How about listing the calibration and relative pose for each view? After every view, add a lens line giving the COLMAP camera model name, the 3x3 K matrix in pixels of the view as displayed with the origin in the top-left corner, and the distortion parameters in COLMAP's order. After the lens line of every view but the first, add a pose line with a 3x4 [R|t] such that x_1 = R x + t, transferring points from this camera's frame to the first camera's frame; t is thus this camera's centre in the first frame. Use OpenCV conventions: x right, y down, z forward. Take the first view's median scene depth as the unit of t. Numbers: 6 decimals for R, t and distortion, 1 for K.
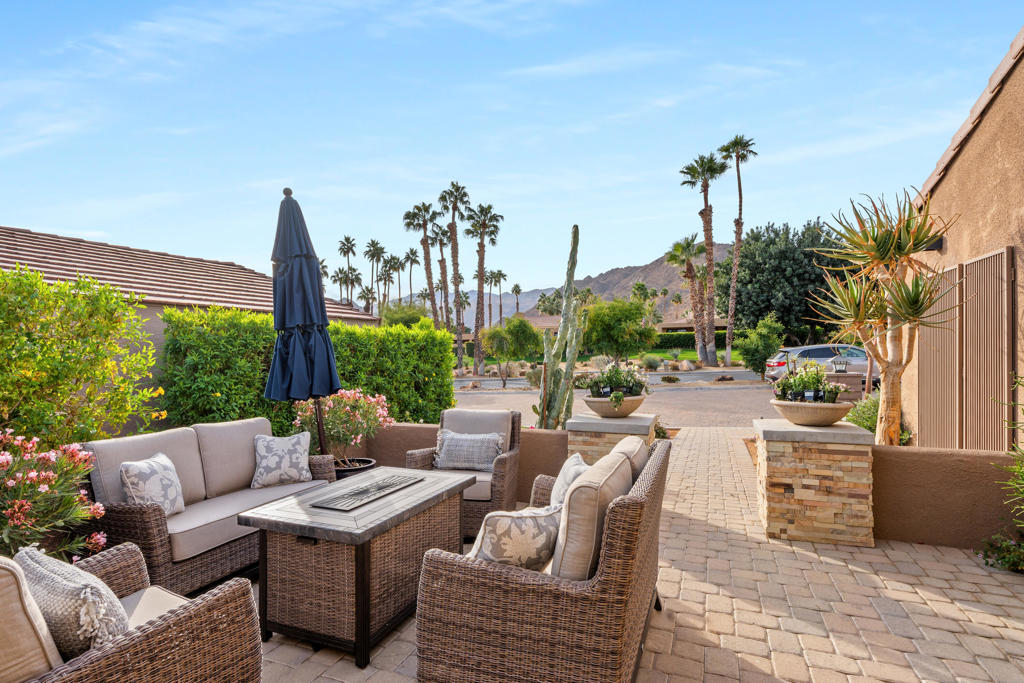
lens RADIAL K [[498.5, 0, 512.0], [0, 498.5, 341.5], [0, 0, 1]] dist [-0.000540, 0.000116]
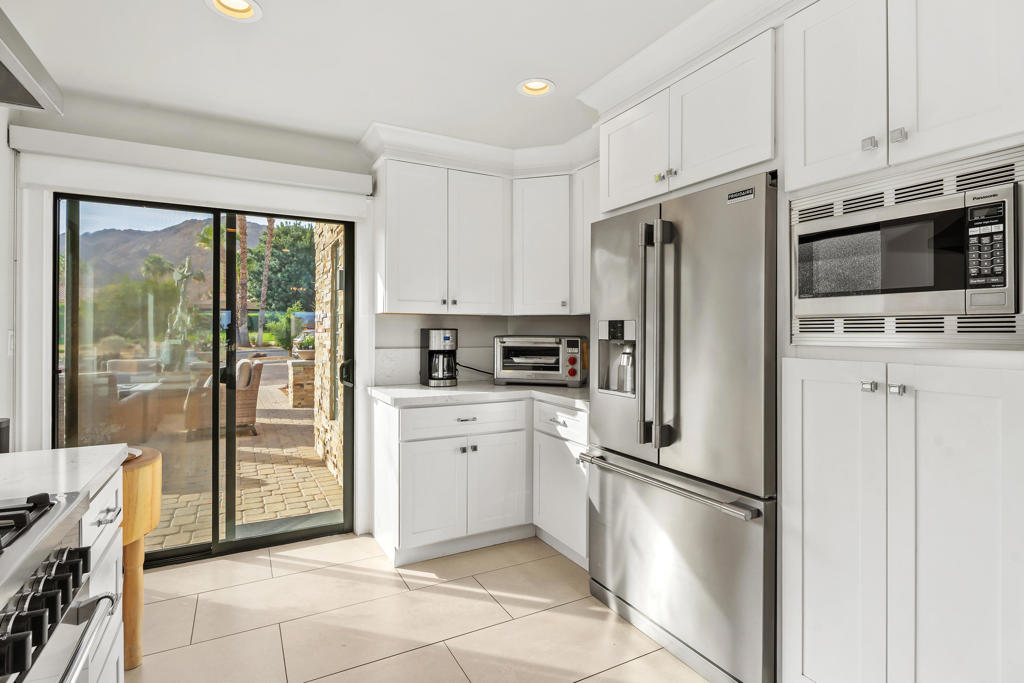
lens RADIAL K [[506.9, 0, 512.0], [0, 506.9, 341.5], [0, 0, 1]] dist [0.000429, 0.000037]
pose [[0.637891, -0.005156, 0.770110, -0.064316], [-0.020919, 0.999493, 0.024019, -0.000085], [-0.769843, -0.031432, 0.637459, -0.125922]]
